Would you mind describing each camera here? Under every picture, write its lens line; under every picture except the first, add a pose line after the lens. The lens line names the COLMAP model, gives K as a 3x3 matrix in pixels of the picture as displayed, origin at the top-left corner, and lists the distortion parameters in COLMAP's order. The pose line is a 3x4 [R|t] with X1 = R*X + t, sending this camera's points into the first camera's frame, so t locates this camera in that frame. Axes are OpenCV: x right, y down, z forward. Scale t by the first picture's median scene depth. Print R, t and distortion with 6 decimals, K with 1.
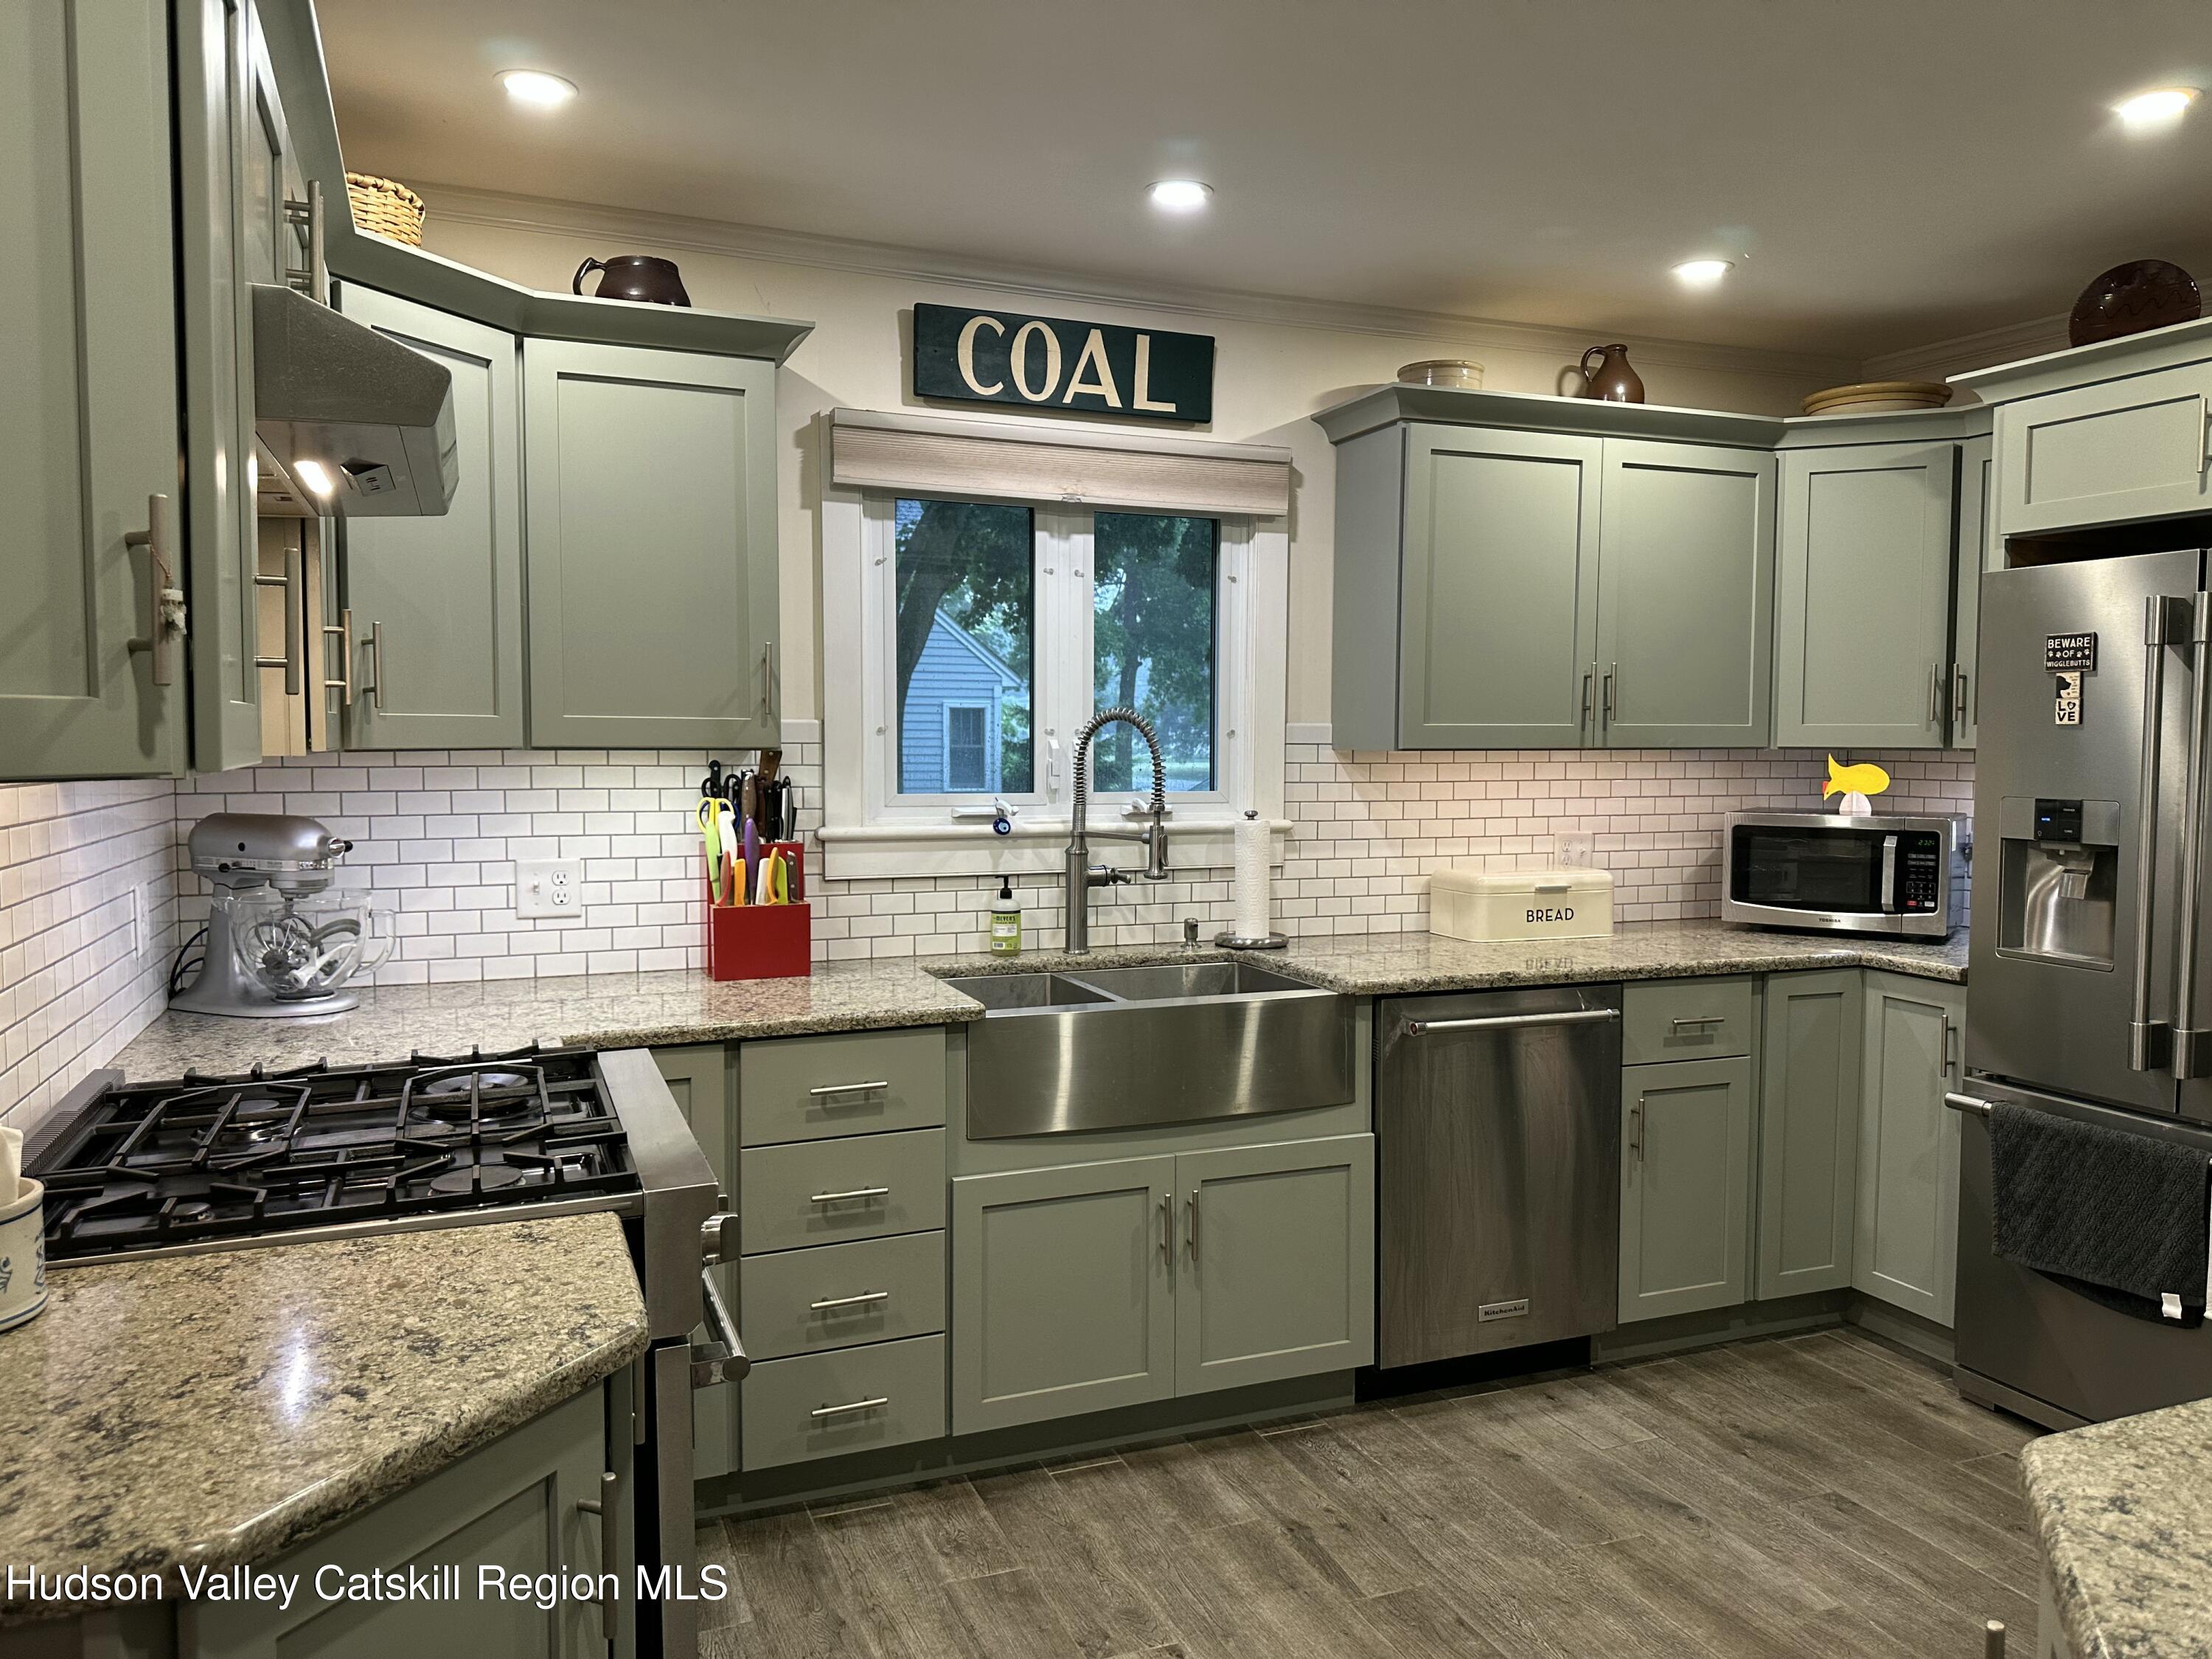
lens RADIAL K [[1562.4, 0, 1127.3], [0, 1562.4, 813.6], [0, 0, 1]] dist [0.057744, -0.058200]
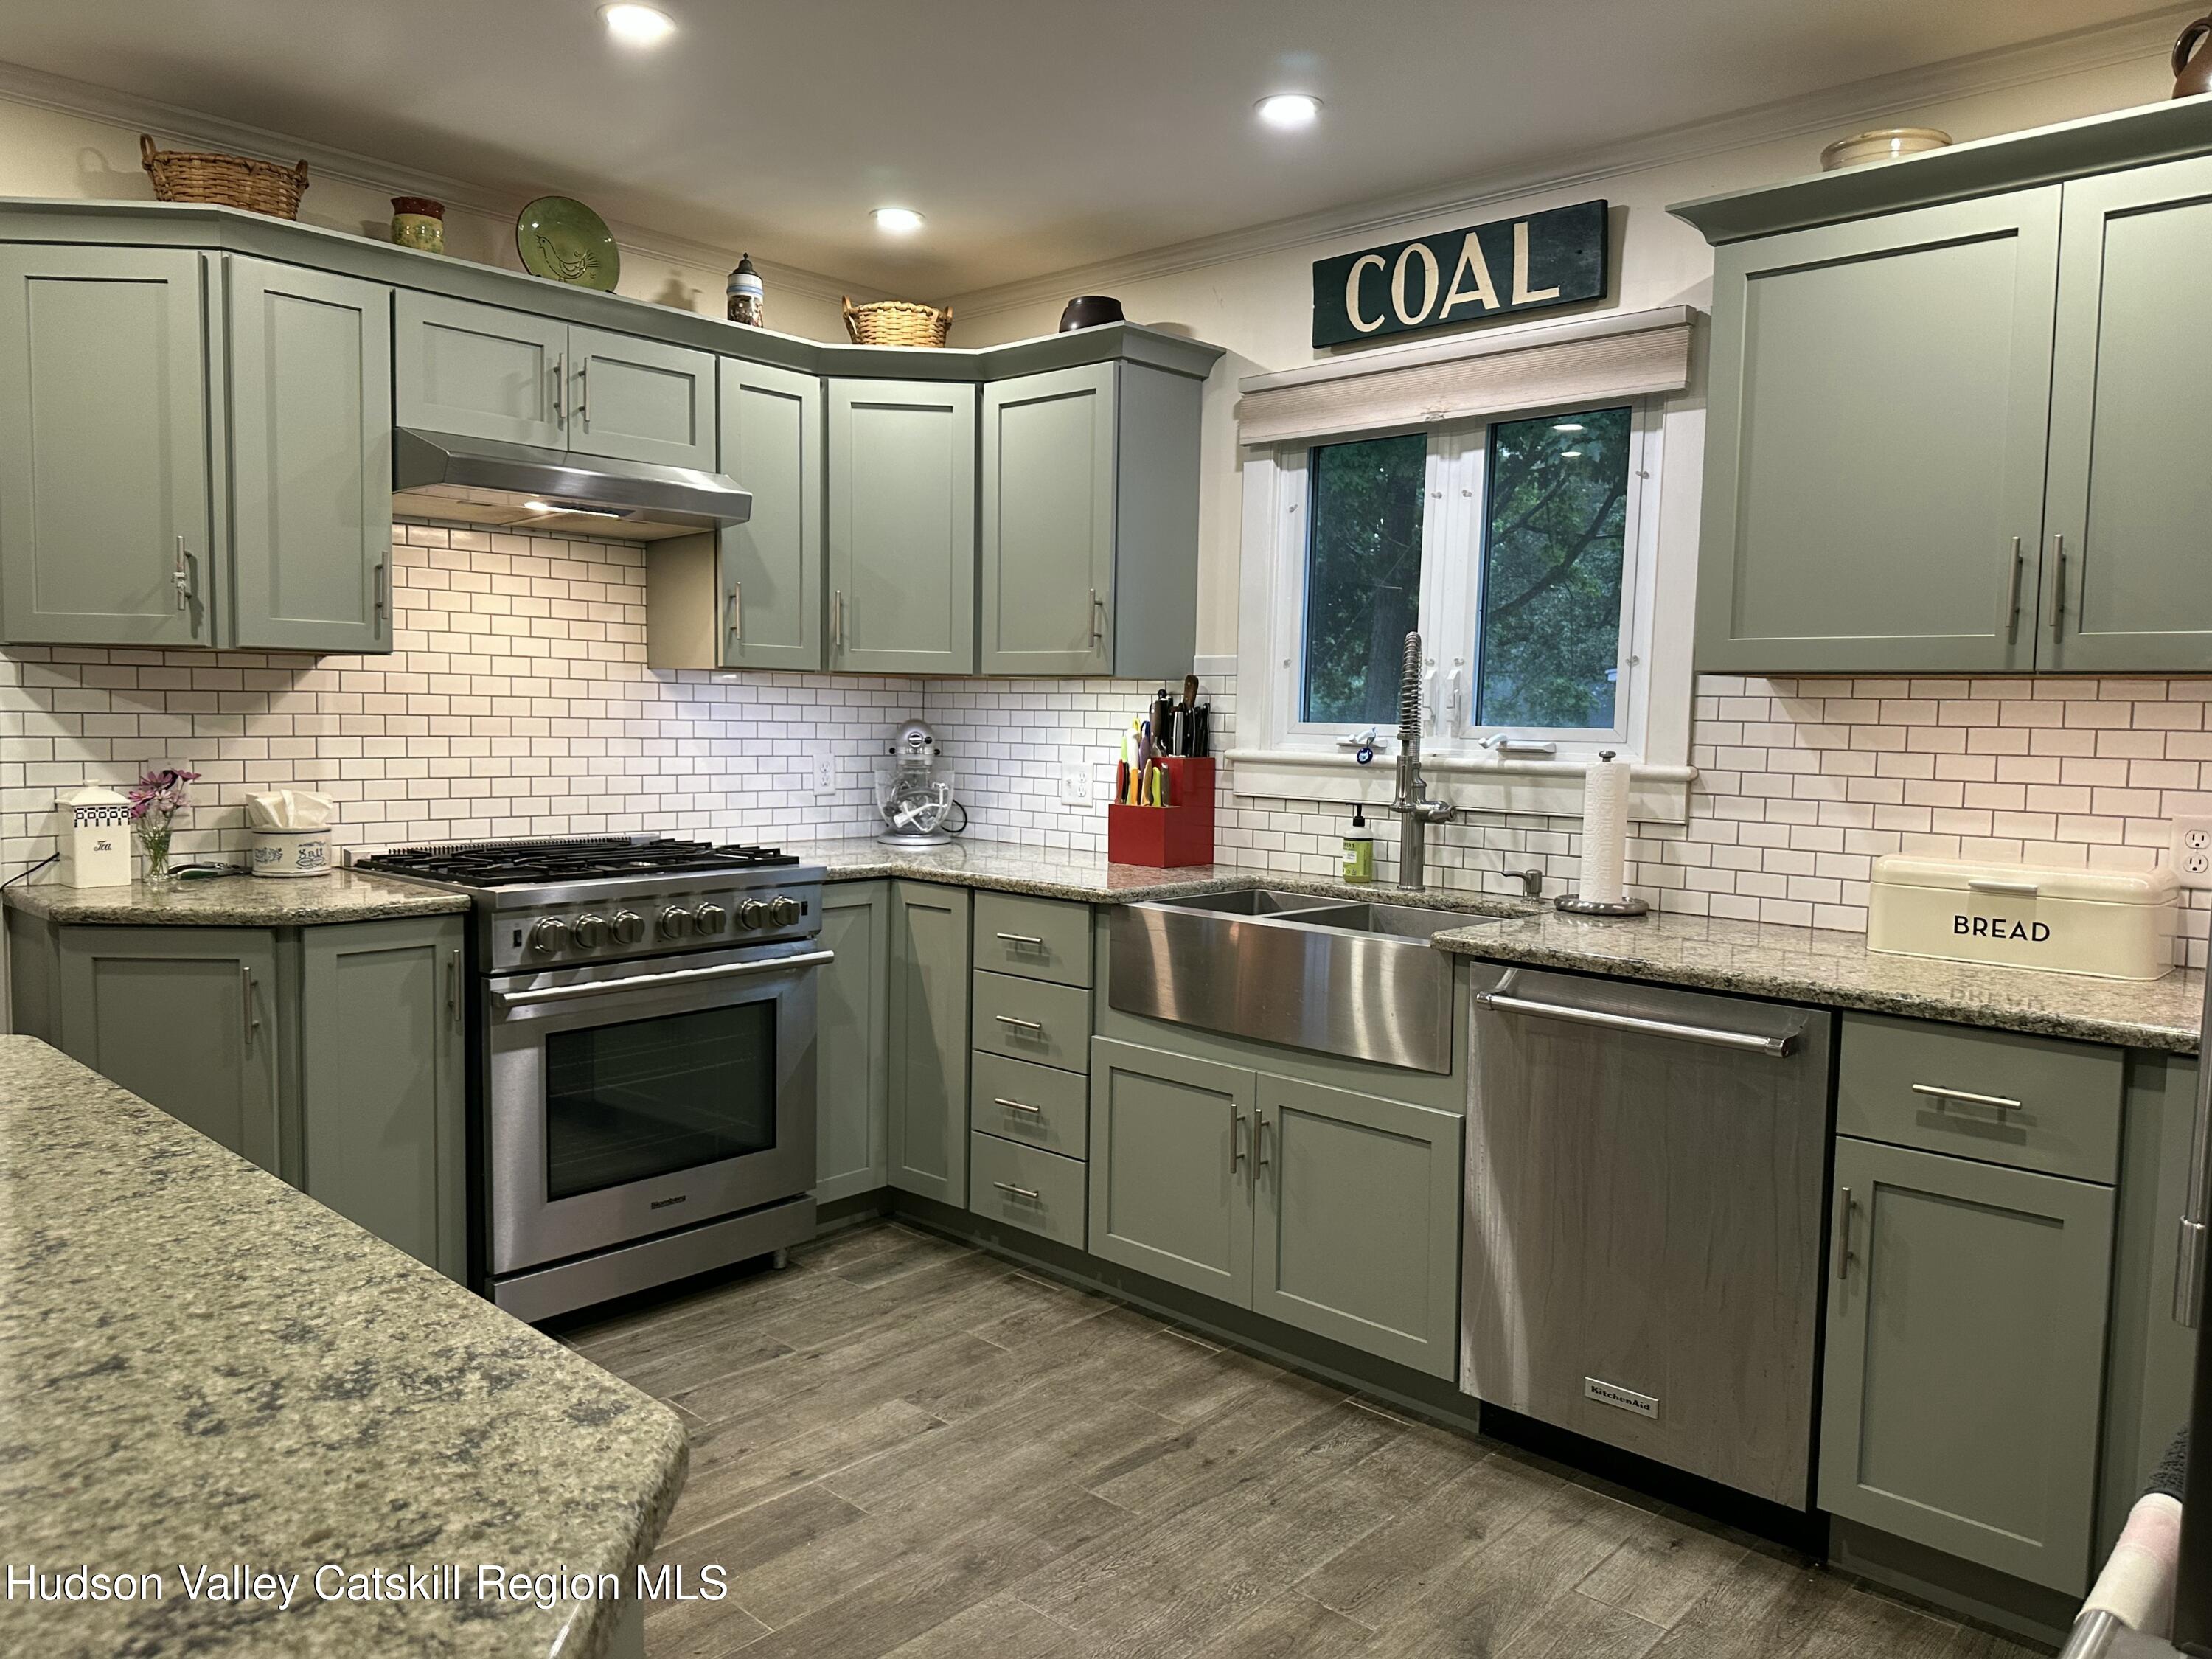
lens RADIAL K [[1562.4, 0, 1120.7], [0, 1562.4, 822.4], [0, 0, 1]] dist [0.057744, -0.058200]
pose [[0.425293, 0.068878, -0.902431, 0.782329], [-0.062977, 0.996935, 0.046411, 0.014435], [0.902862, 0.037094, 0.428327, 0.424506]]
